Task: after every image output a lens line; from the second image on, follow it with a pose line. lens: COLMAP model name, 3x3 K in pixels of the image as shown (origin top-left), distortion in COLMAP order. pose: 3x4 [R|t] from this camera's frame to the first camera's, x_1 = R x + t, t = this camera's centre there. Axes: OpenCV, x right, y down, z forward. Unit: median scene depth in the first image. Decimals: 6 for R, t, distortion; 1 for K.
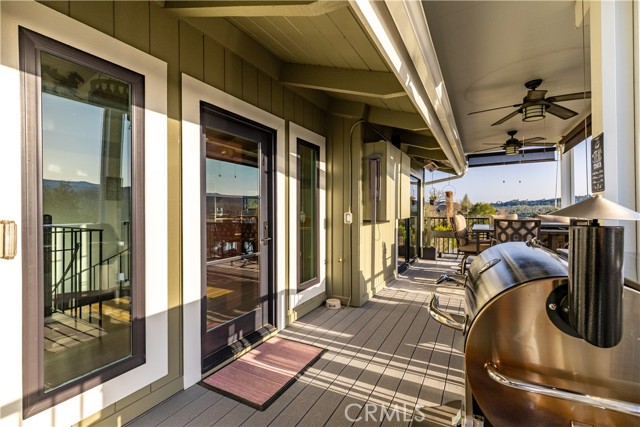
lens RADIAL K [[296.6, 0, 320.3], [0, 296.6, 214.6], [0, 0, 1]] dist [0.001909, 0.000754]
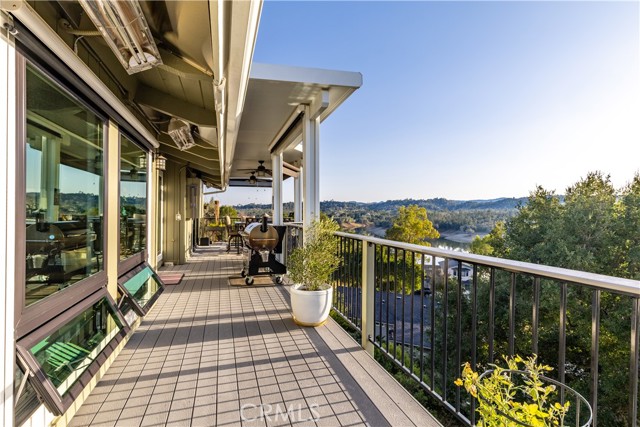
lens RADIAL K [[296.6, 0, 322.8], [0, 296.6, 215.1], [0, 0, 1]] dist [0.001909, 0.000754]
pose [[0.686217, 0.005670, 0.727375, -0.624706], [-0.004249, 0.999984, -0.003787, 0.001379], [-0.727384, -0.000491, 0.686230, -0.920471]]
